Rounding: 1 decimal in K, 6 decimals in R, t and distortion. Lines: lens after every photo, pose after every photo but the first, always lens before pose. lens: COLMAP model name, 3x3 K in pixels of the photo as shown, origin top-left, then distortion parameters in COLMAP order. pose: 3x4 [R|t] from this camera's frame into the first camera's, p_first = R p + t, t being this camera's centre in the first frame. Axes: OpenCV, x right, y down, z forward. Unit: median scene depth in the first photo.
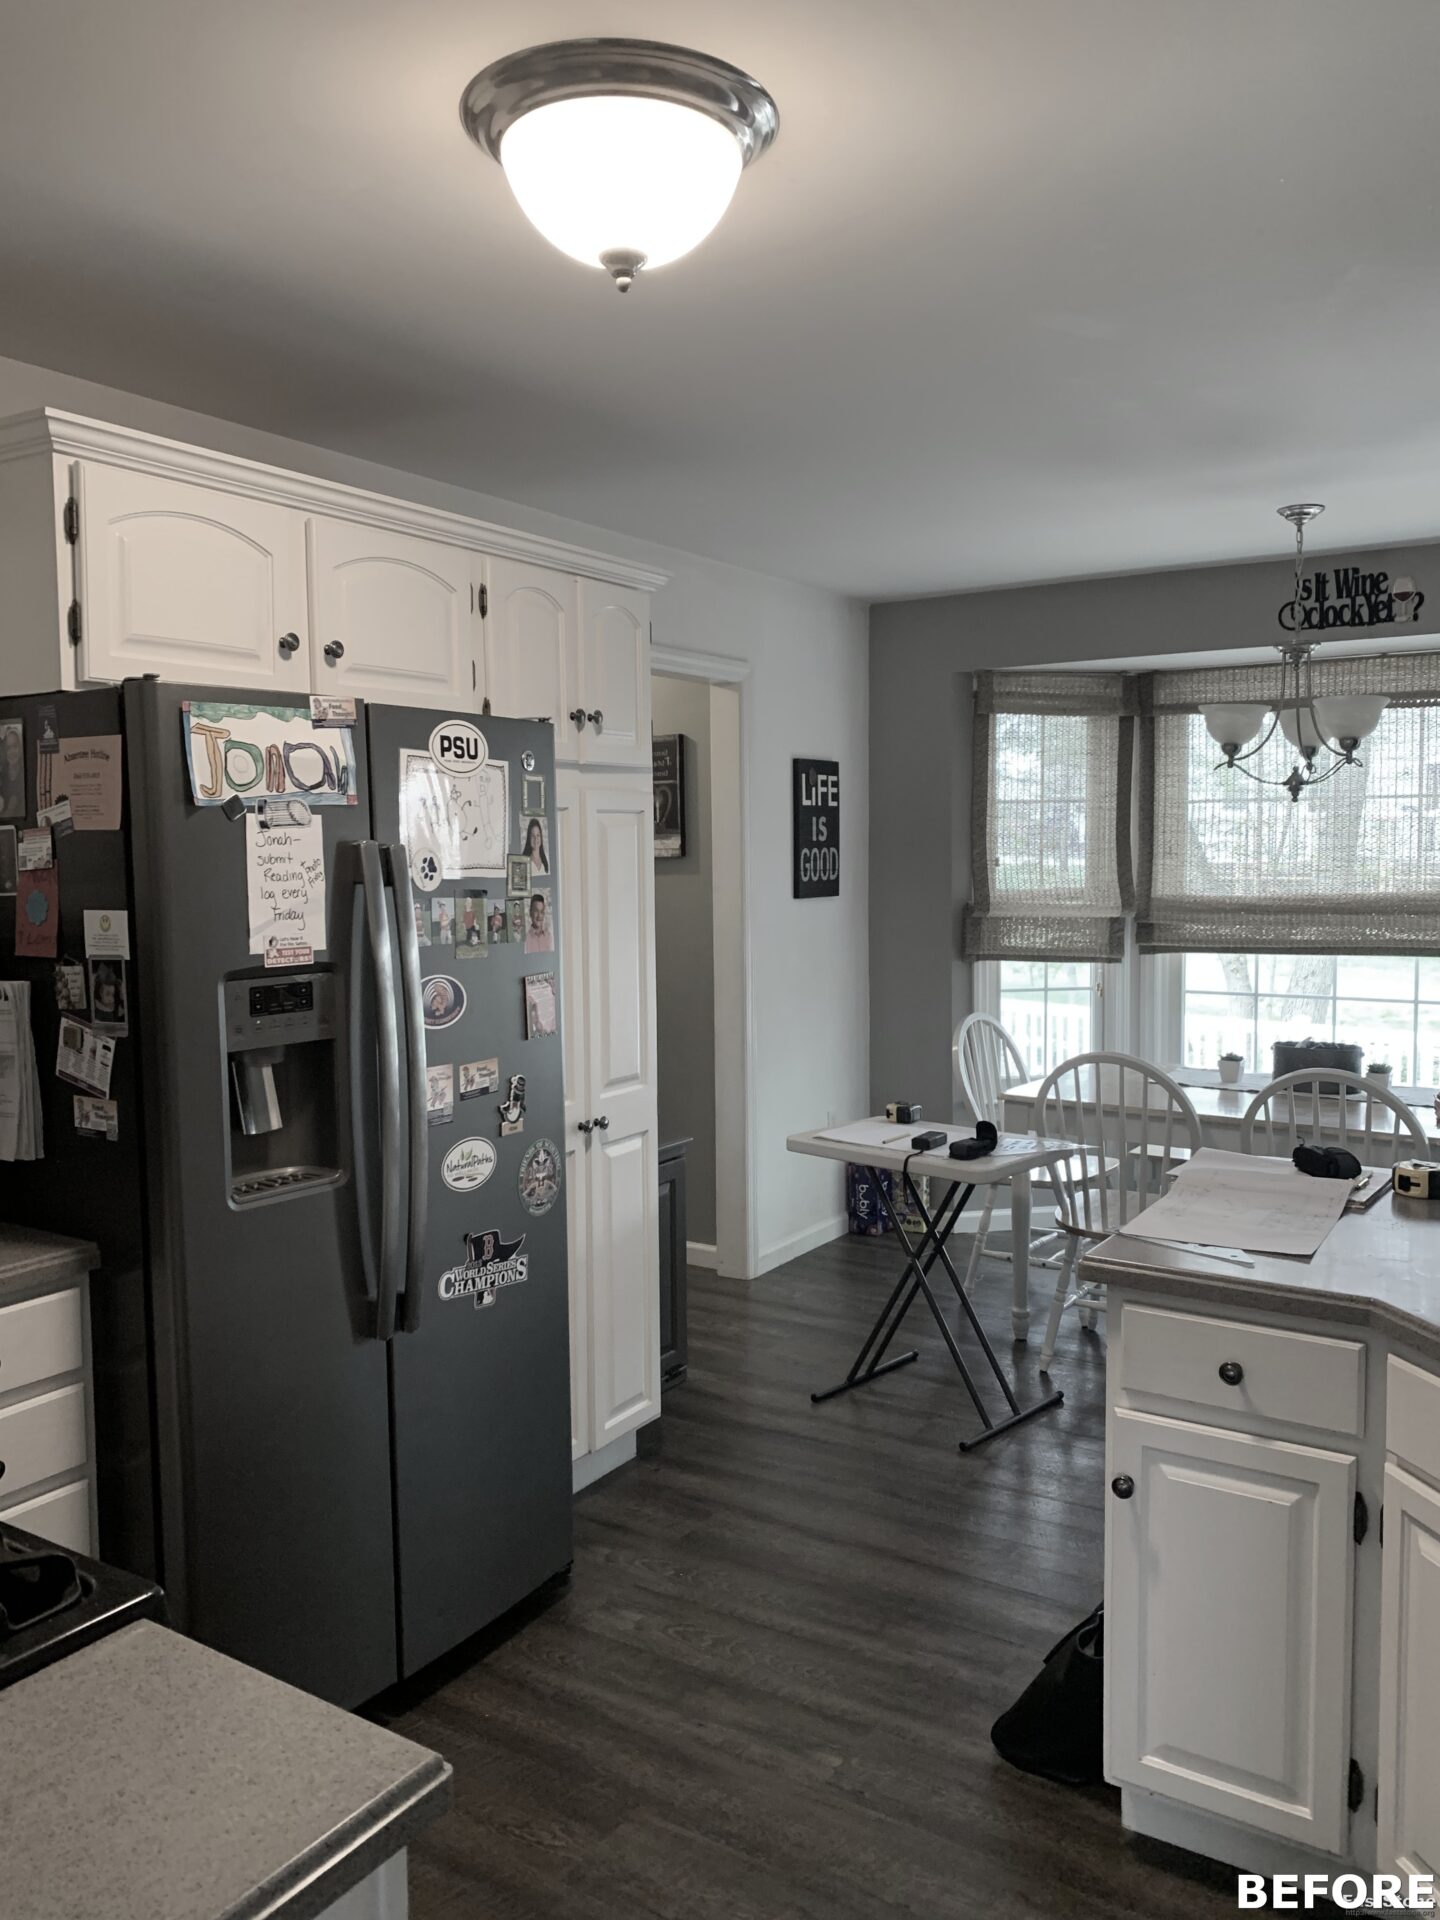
lens RADIAL K [[1467.6, 0, 734.2], [0, 1467.6, 952.0], [0, 0, 1]] dist [0.092331, -0.164971]
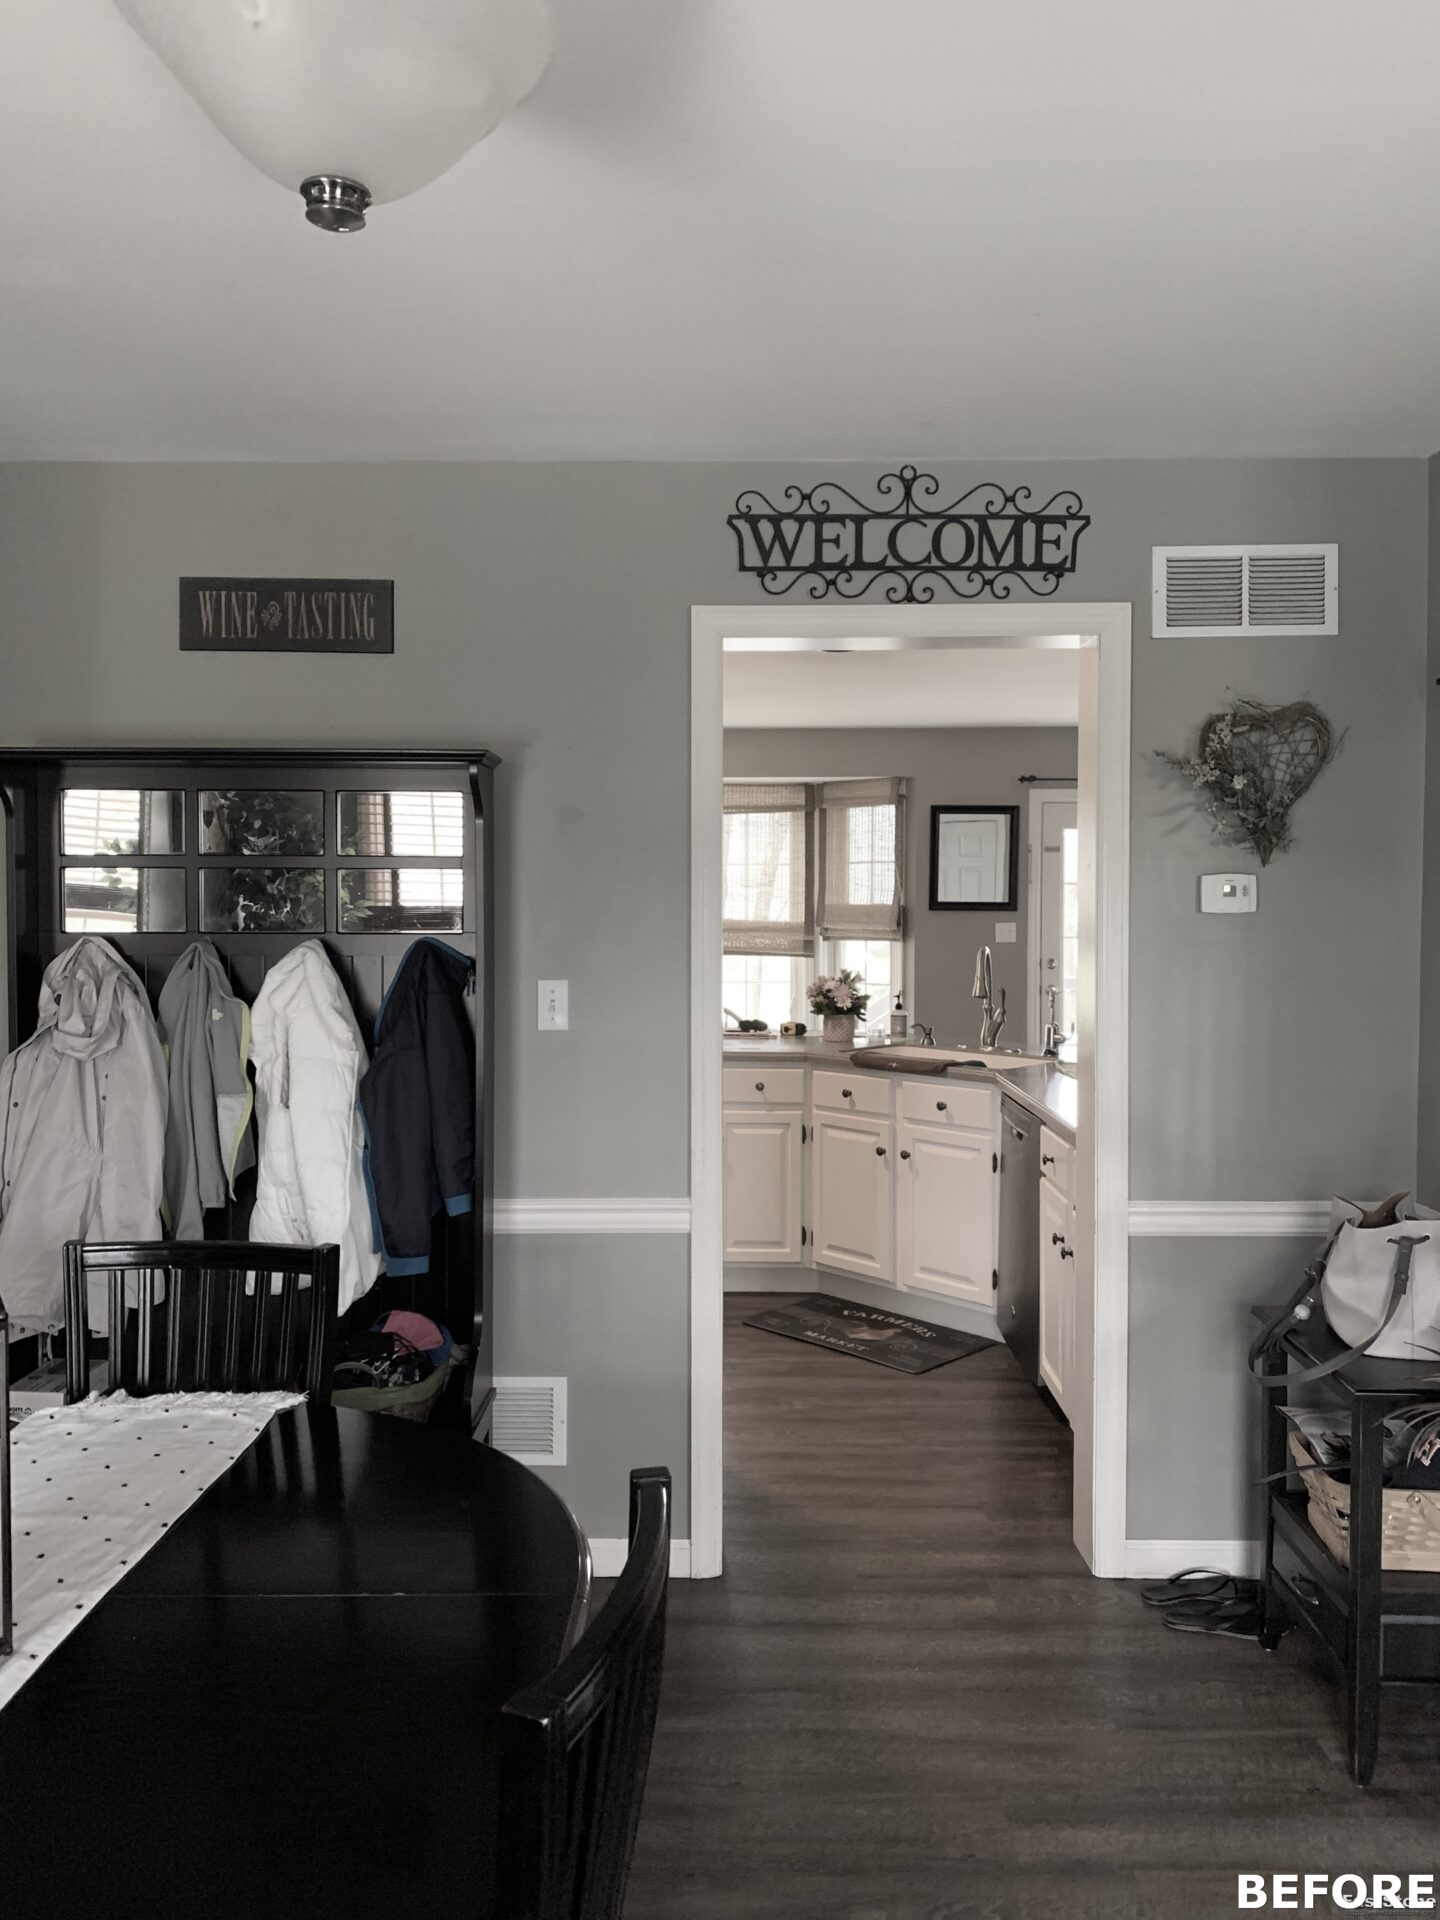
lens RADIAL K [[1460.1, 0, 685.7], [0, 1460.1, 919.6], [0, 0, 1]] dist [0.055195, -0.100920]
pose [[0.859482, 0.000637, 0.511166, -0.611597], [0.026151, 0.998635, -0.045216, 0.052971], [-0.510497, 0.052230, 0.858292, -0.655816]]
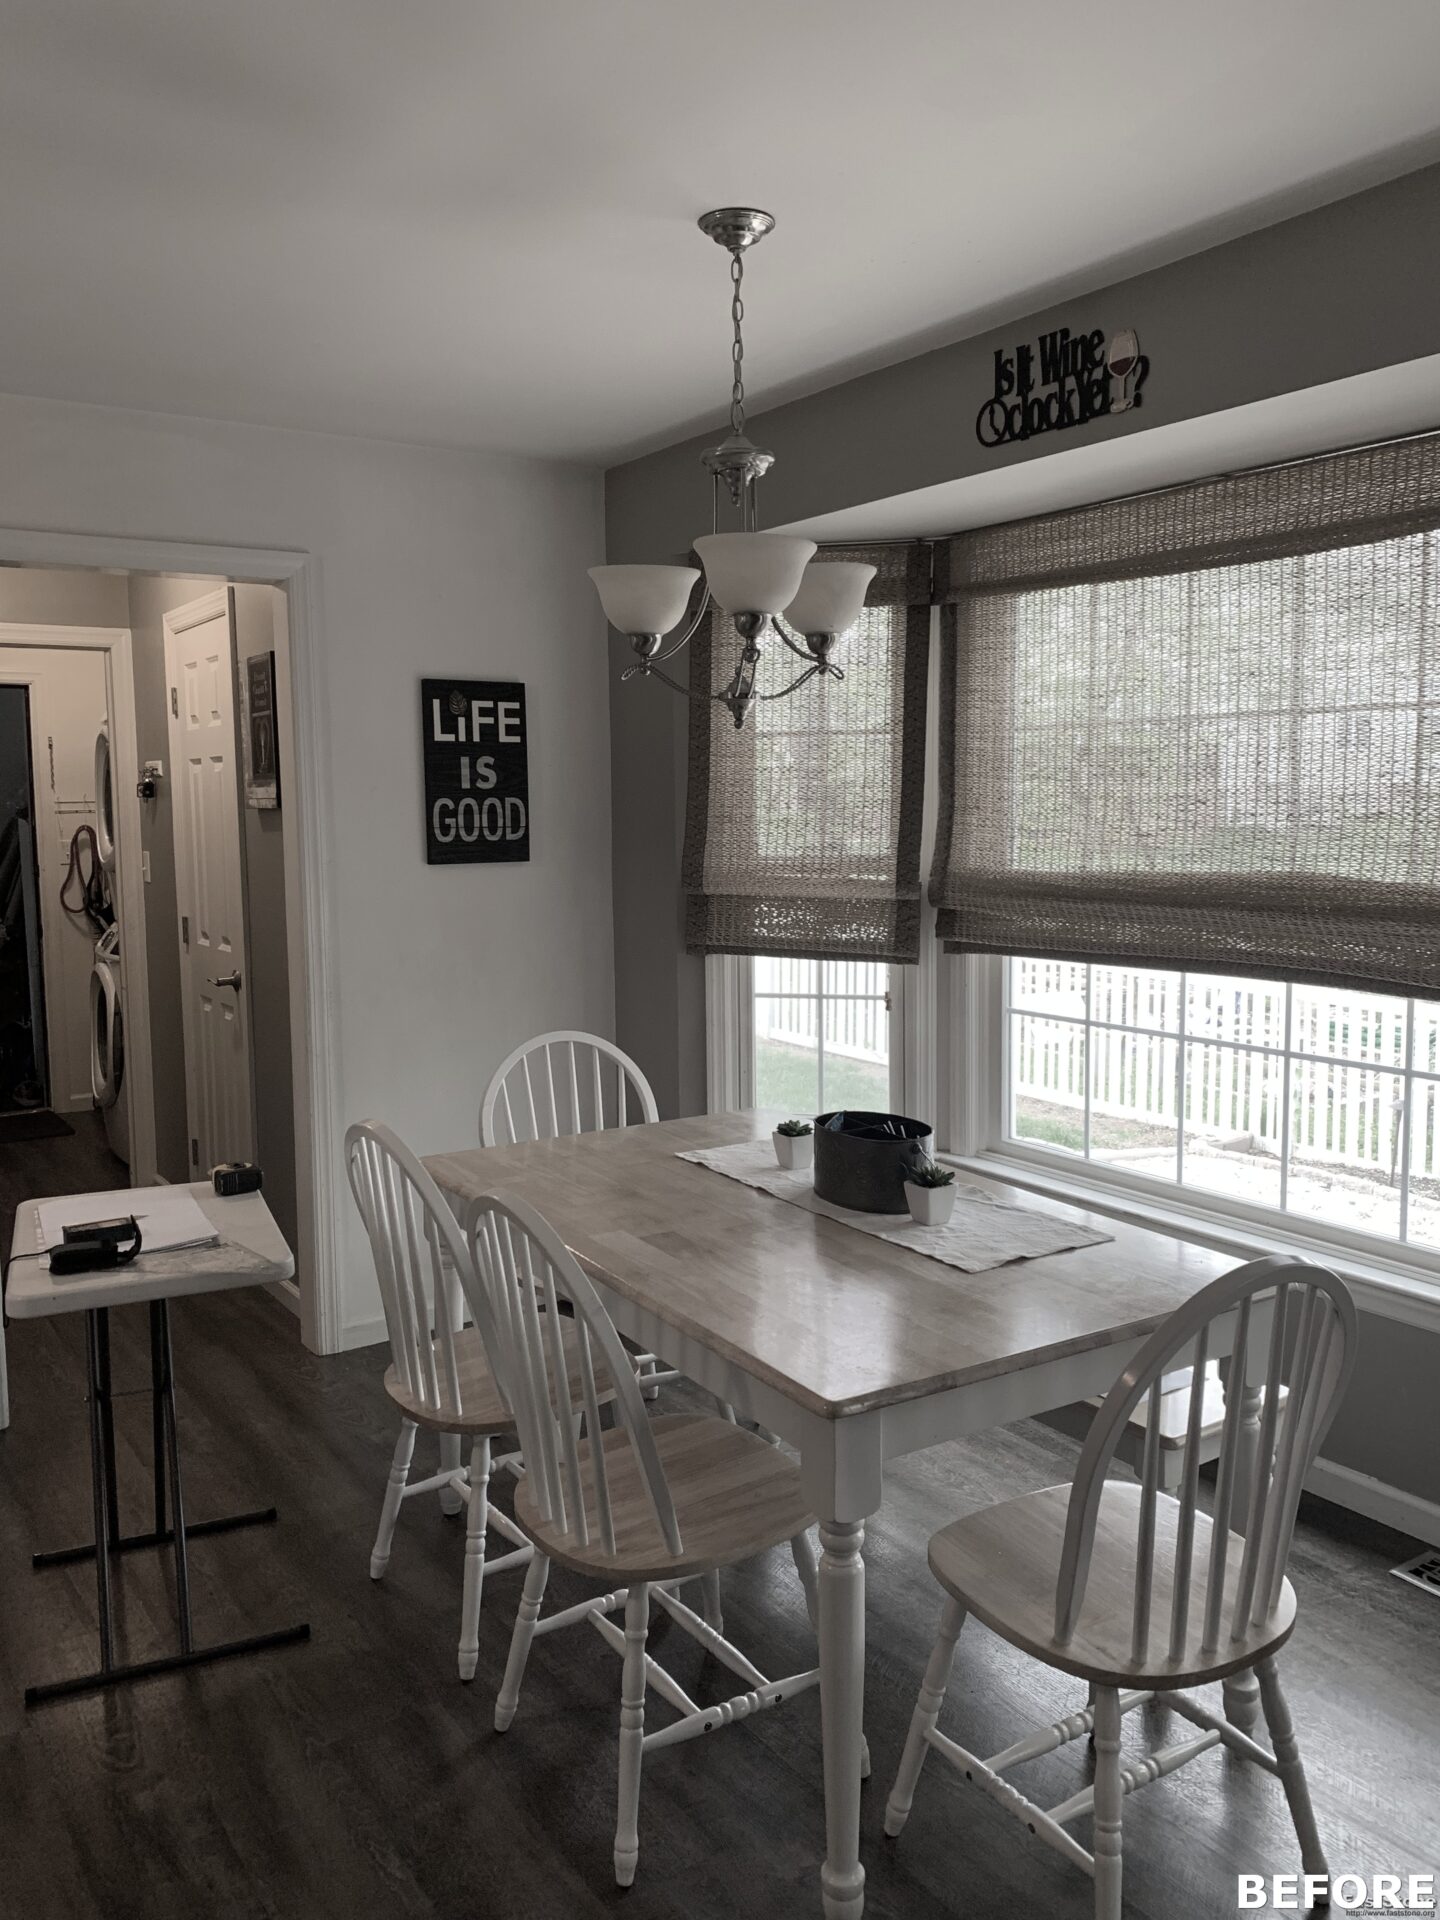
lens RADIAL K [[1473.6, 0, 727.6], [0, 1473.6, 943.3], [0, 0, 1]] dist [0.068142, -0.088656]
pose [[0.921761, 0.038171, -0.385875, 0.688208], [-0.026407, 0.999012, 0.035742, -0.038791], [0.386858, -0.022755, 0.921859, 0.505498]]
